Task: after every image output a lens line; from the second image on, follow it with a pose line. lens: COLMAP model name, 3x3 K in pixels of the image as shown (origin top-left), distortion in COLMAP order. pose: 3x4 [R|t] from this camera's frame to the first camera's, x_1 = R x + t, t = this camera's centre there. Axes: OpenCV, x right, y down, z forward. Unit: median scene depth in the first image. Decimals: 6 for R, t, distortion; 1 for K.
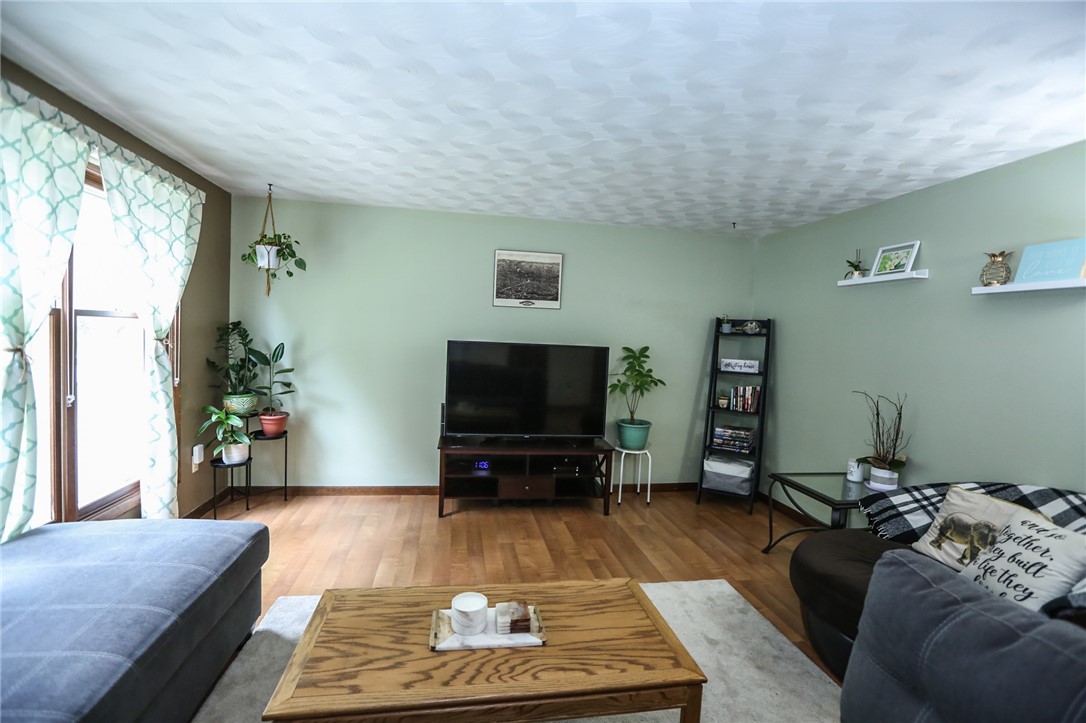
lens RADIAL K [[493.0, 0, 546.4], [0, 493.0, 360.8], [0, 0, 1]] dist [-0.049851, 0.014375]
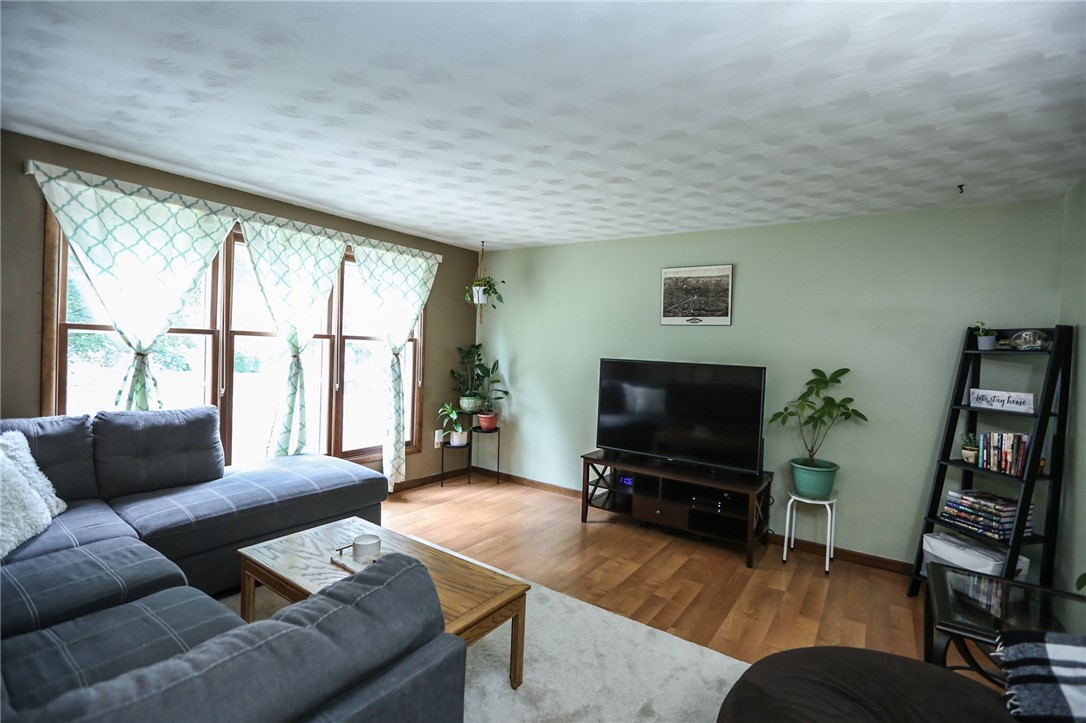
lens RADIAL K [[493.0, 0, 539.2], [0, 493.0, 360.6], [0, 0, 1]] dist [-0.049851, 0.014375]
pose [[0.705782, 0.004845, -0.708412, 0.445996], [-0.047092, 0.998086, -0.040090, 0.012541], [0.706862, 0.061655, 0.704659, 0.139404]]
